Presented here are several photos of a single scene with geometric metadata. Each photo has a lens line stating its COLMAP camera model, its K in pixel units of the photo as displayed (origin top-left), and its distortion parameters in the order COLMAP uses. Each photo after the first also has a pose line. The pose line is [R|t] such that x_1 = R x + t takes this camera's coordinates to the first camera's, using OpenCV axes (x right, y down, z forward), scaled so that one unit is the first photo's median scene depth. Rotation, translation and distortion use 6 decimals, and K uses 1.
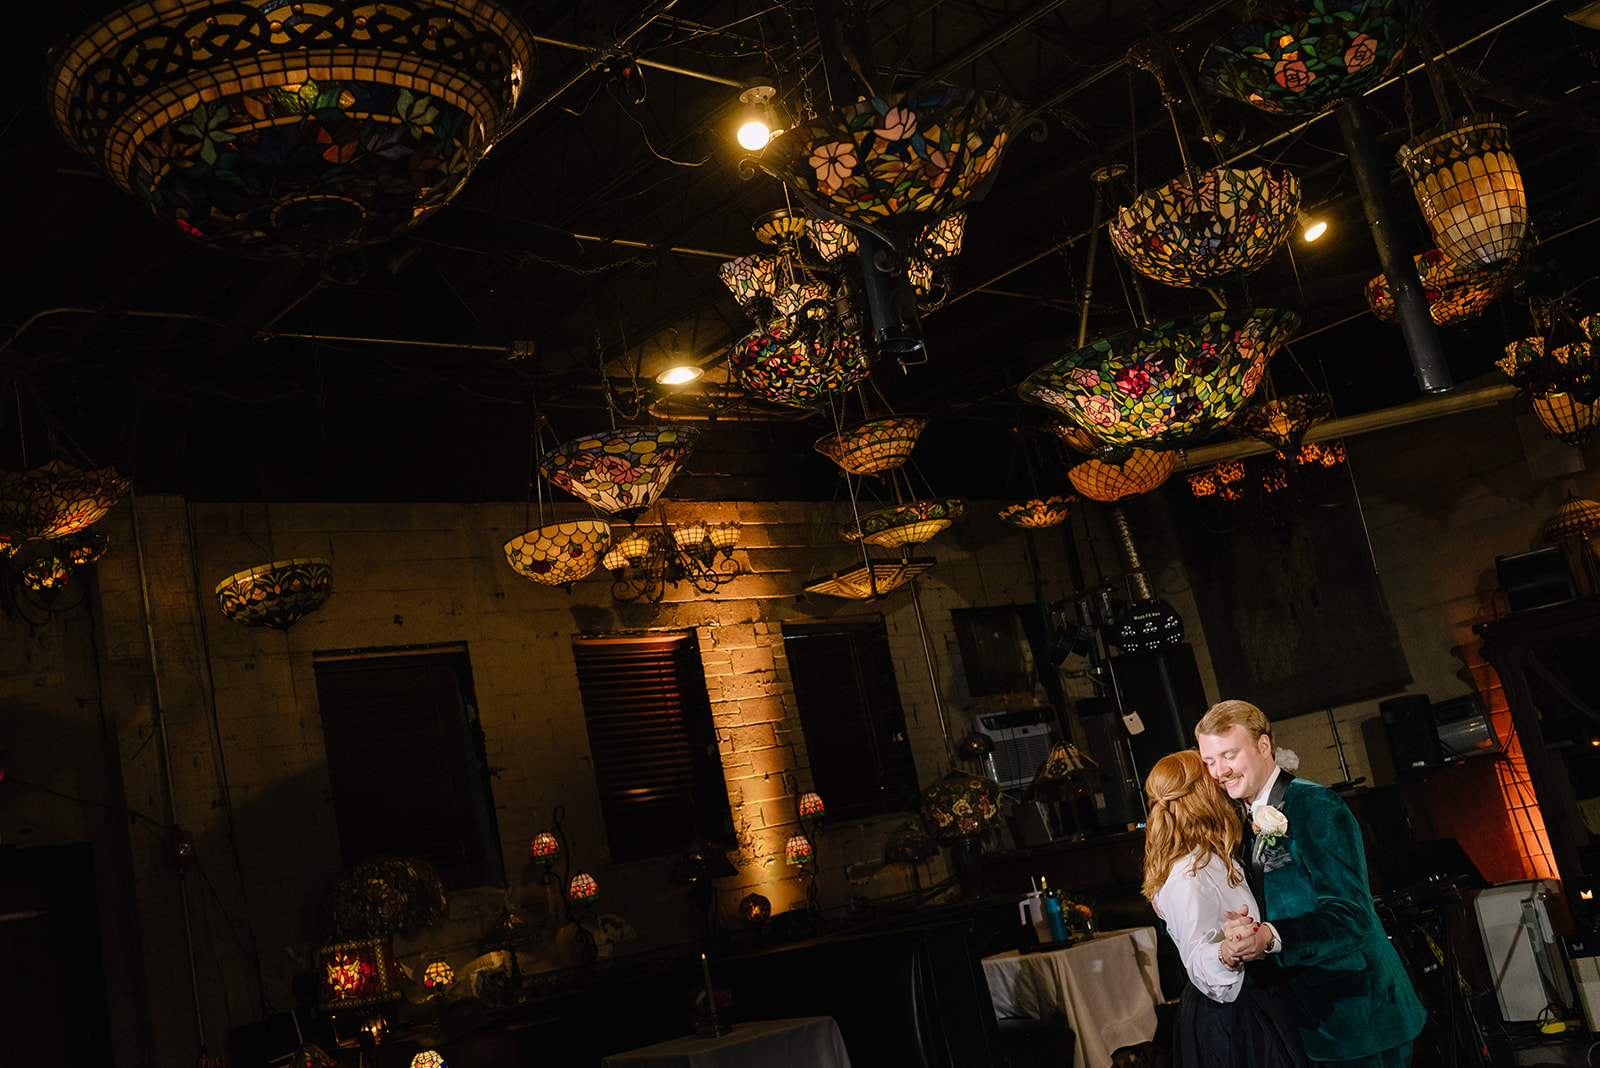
lens RADIAL K [[1747.4, 0, 692.2], [0, 1747.4, 492.3], [0, 0, 1]] dist [0.005587, 0.004853]
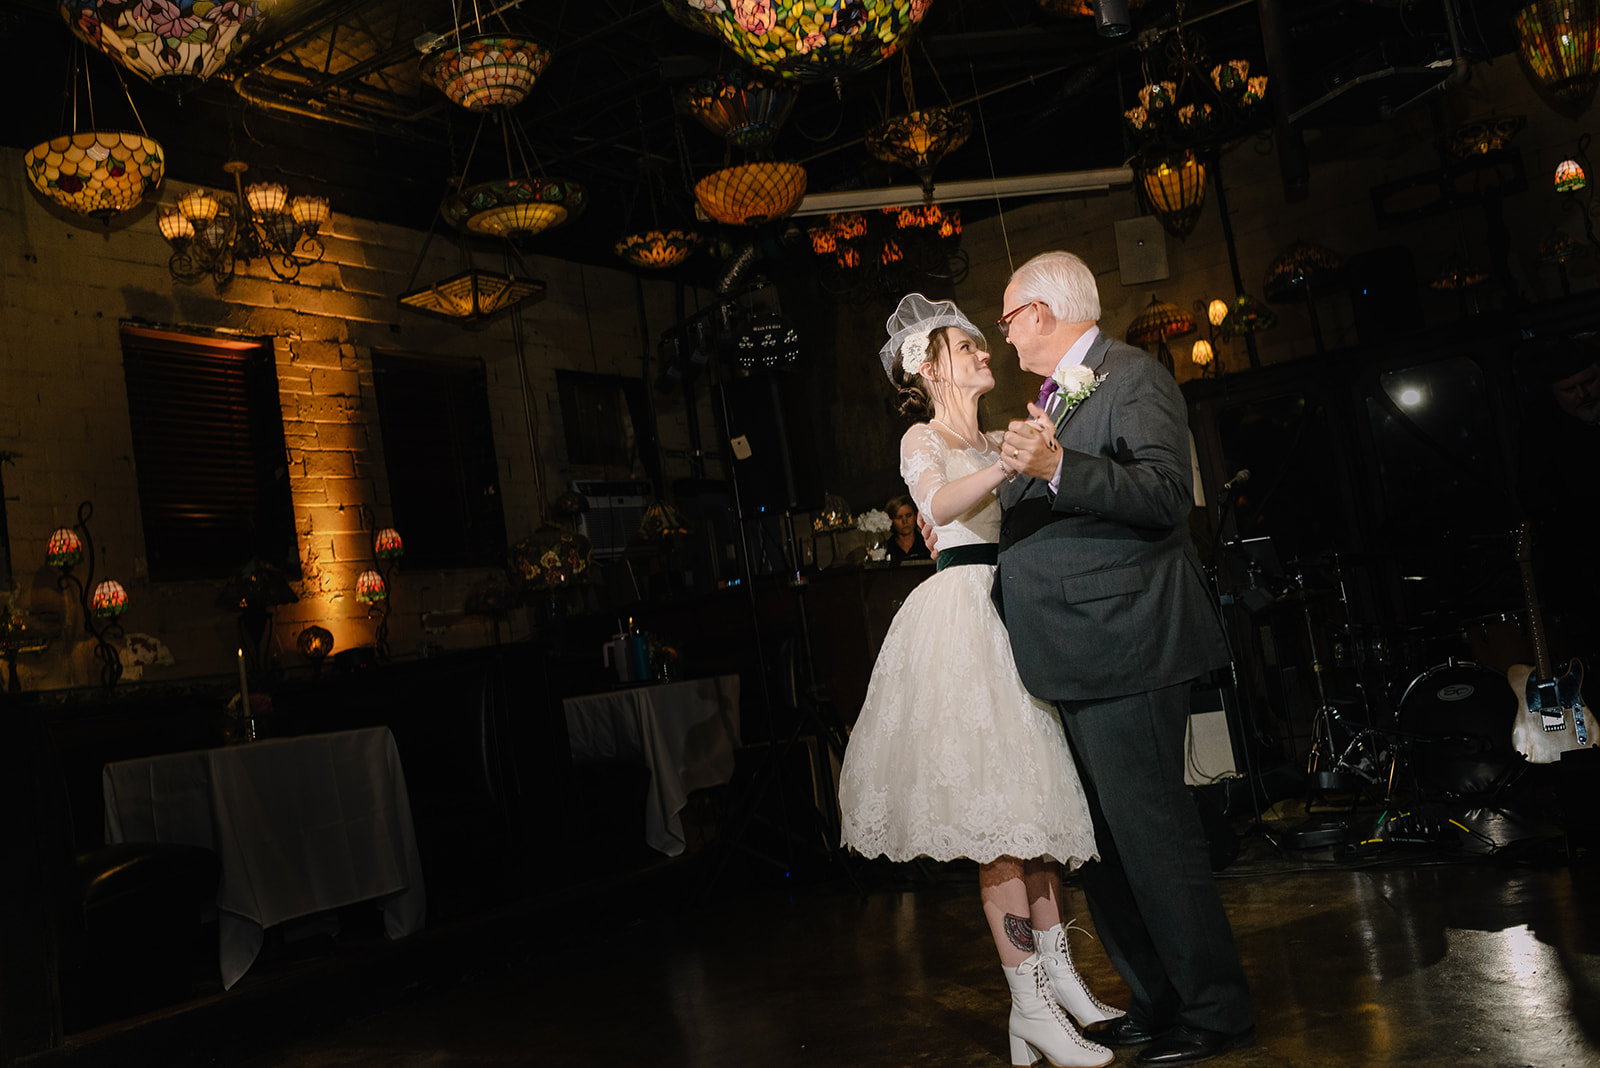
lens RADIAL K [[1608.3, 0, 754.9], [0, 1608.3, 510.1], [0, 0, 1]] dist [0.003399, 0.003583]
pose [[0.959968, 0.071943, 0.270712, 0.027681], [-0.090902, 0.994161, 0.058144, 0.116485], [-0.264949, -0.080425, 0.960903, 0.164776]]
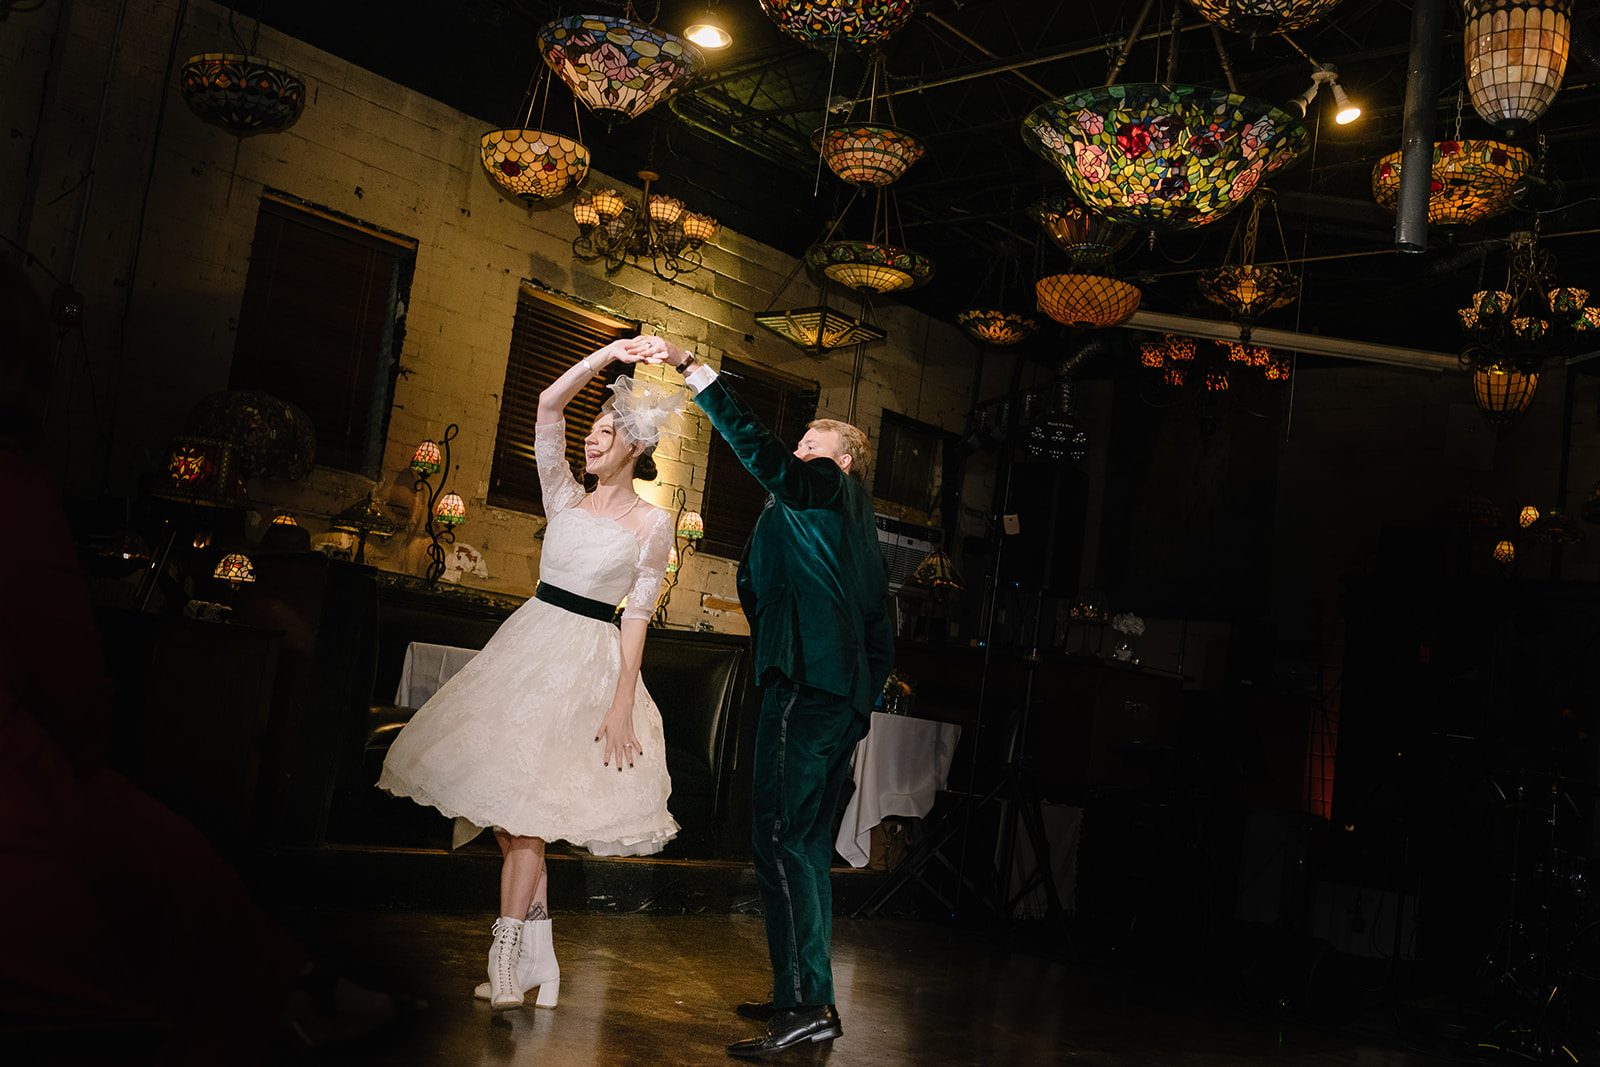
lens RADIAL K [[1642.4, 0, 774.1], [0, 1642.4, 510.2], [0, 0, 1]] dist [0.006440, -0.000598]
pose [[0.940722, 0.329487, 0.080503, 0.040665], [-0.335554, 0.938682, 0.079243, 0.096080], [-0.049458, -0.101559, 0.993599, 0.046106]]
